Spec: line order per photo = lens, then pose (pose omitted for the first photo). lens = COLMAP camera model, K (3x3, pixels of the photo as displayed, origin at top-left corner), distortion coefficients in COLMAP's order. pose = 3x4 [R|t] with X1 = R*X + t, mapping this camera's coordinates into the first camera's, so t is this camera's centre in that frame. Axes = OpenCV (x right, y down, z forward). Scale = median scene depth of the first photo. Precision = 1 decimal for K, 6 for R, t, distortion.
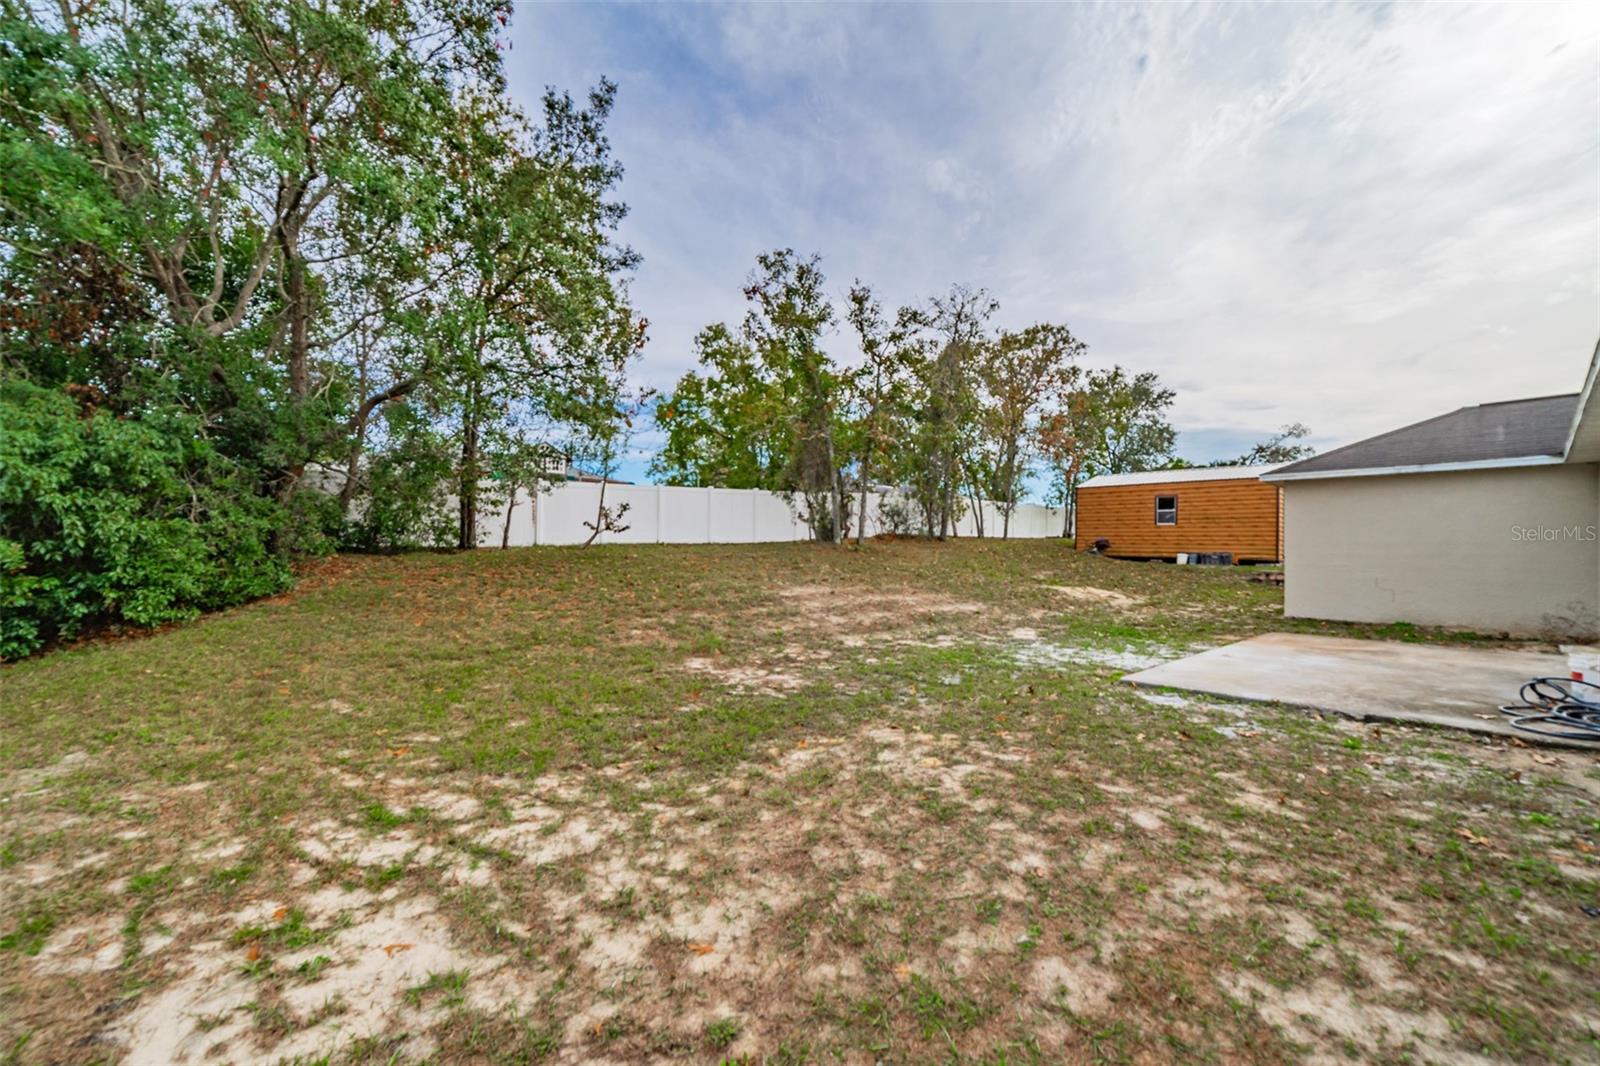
lens RADIAL K [[625.5, 0, 800.3], [0, 625.5, 529.5], [0, 0, 1]] dist [-0.016020, 0.005057]
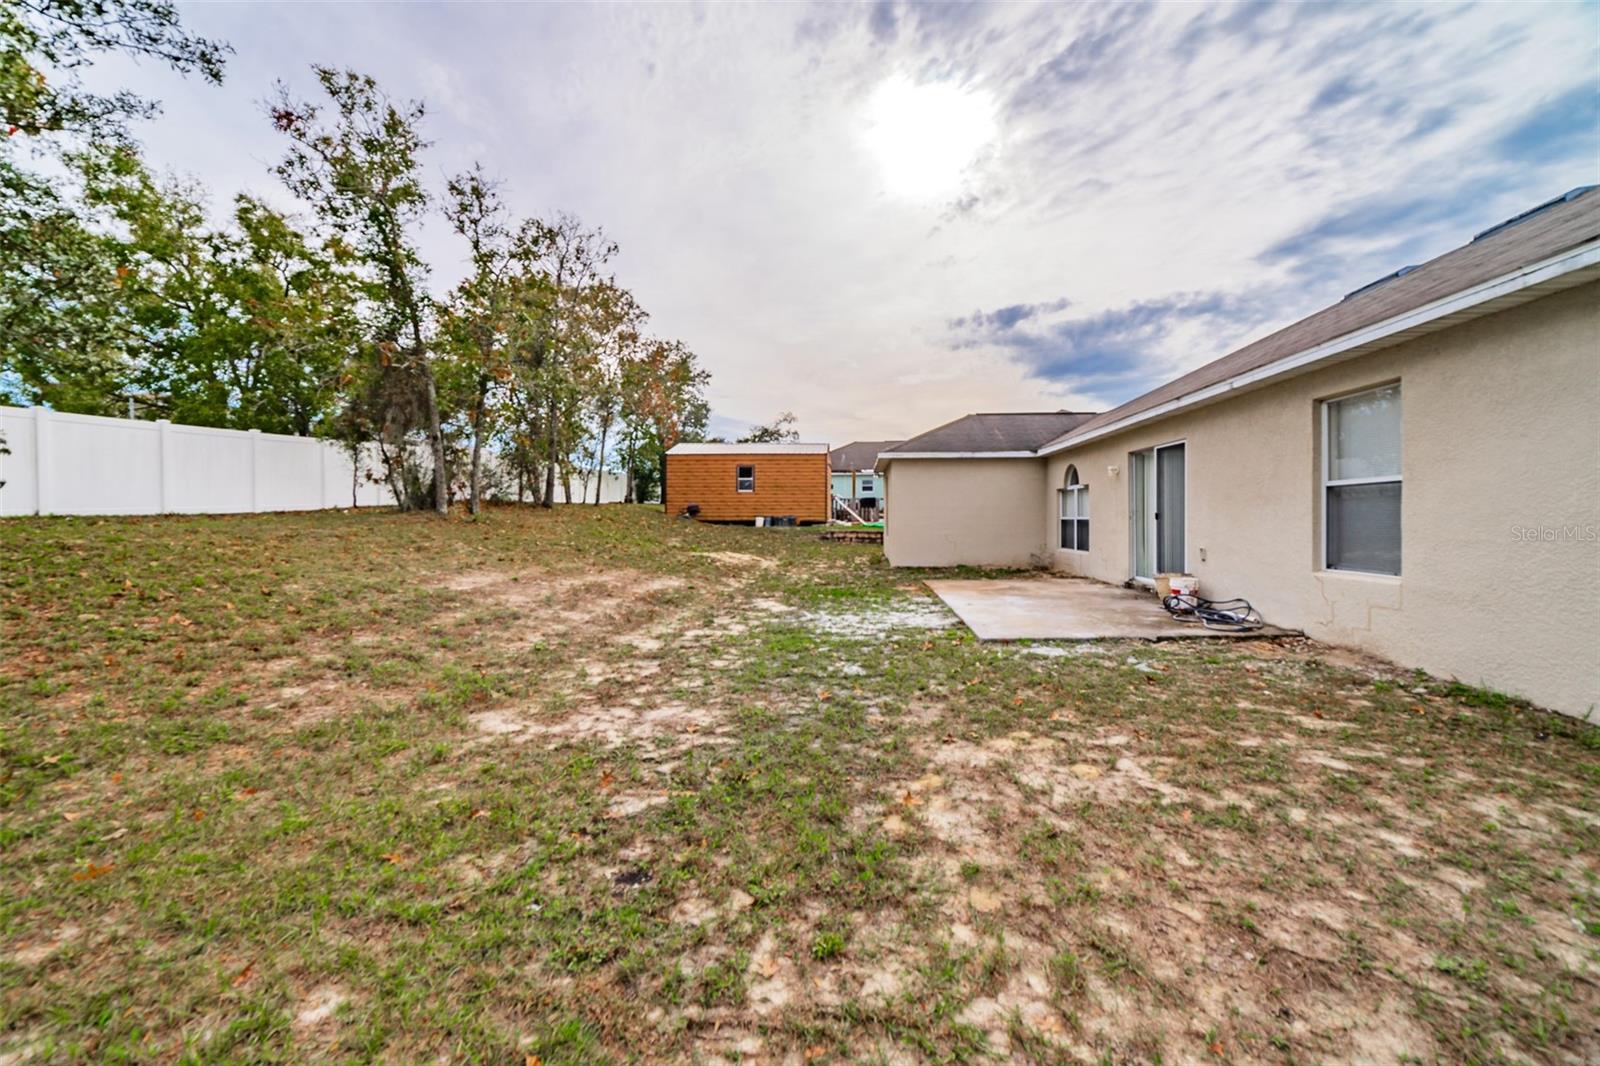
lens RADIAL K [[619.2, 0, 797.6], [0, 619.2, 513.2], [0, 0, 1]] dist [-0.002346, 0.000544]
pose [[0.692392, -0.016501, 0.721333, -0.188464], [-0.006323, 0.999561, 0.028935, -0.002272], [-0.721494, -0.024596, 0.691984, 0.192993]]
